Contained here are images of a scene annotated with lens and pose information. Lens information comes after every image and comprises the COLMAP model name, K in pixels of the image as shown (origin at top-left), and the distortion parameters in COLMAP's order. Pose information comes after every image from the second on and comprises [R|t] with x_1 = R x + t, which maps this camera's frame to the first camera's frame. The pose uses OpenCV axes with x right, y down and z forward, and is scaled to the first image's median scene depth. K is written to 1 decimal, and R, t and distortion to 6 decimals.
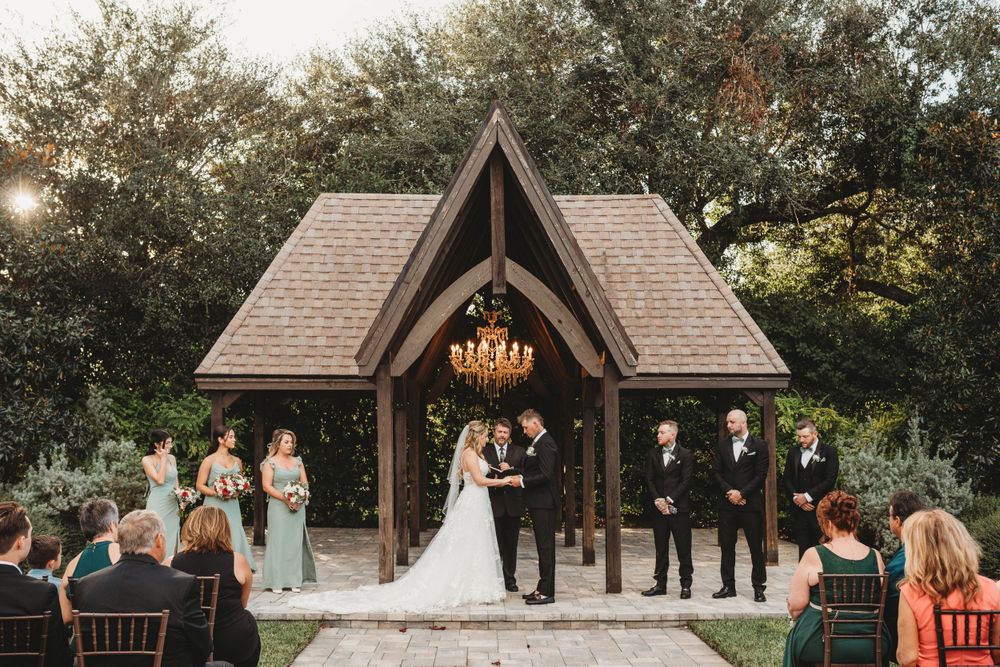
lens RADIAL K [[941.5, 0, 500.0], [0, 941.5, 333.5], [0, 0, 1]] dist [-0.070180, 0.091034]
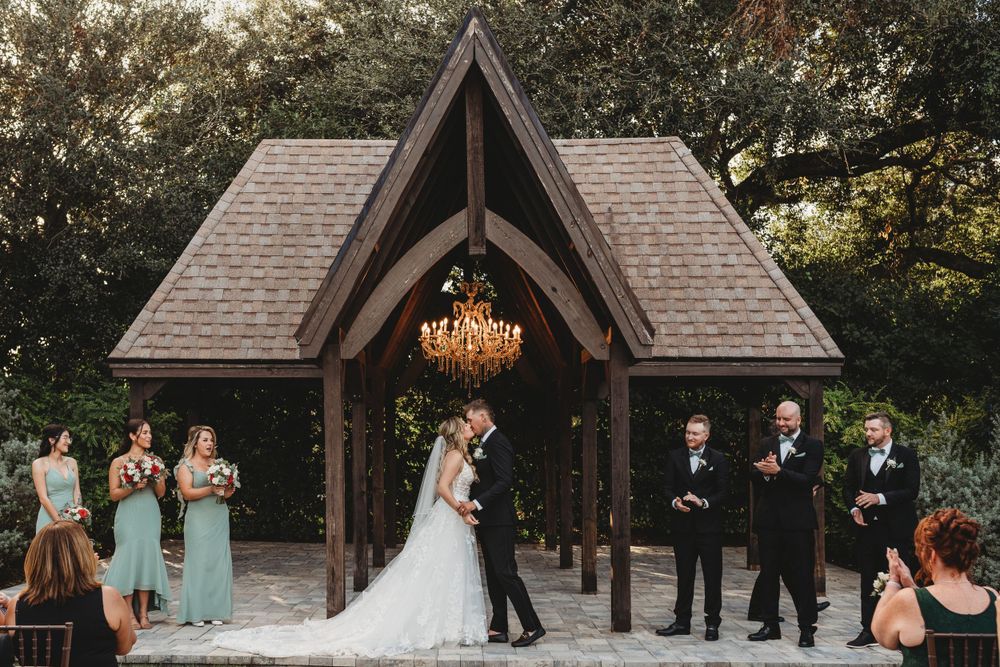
lens RADIAL K [[1033.1, 0, 438.5], [0, 1033.1, 367.1], [0, 0, 1]] dist [-0.056905, 0.028872]
pose [[0.998774, 0.000072, -0.049498, 0.008046], [0.001976, 0.999143, 0.041341, 0.013535], [0.049459, -0.041388, 0.997918, 0.107804]]
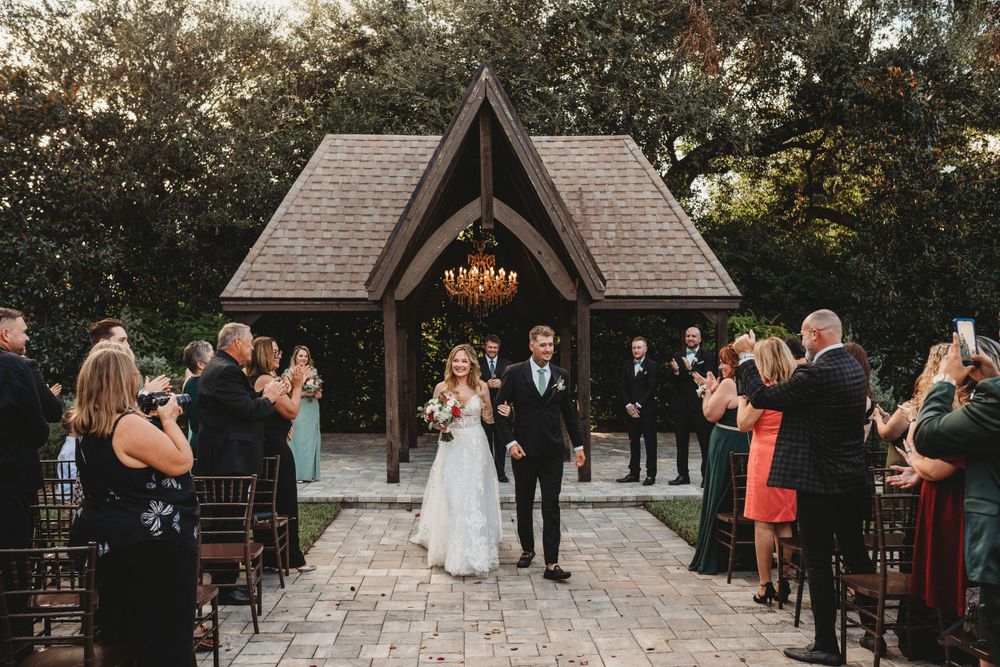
lens RADIAL K [[941.5, 0, 500.0], [0, 941.5, 333.5], [0, 0, 1]] dist [-0.070180, 0.091034]
pose [[0.999878, -0.002817, 0.015352, -0.003185], [0.001427, 0.995955, 0.089837, -0.014792], [-0.015543, -0.089804, 0.995838, -0.141192]]
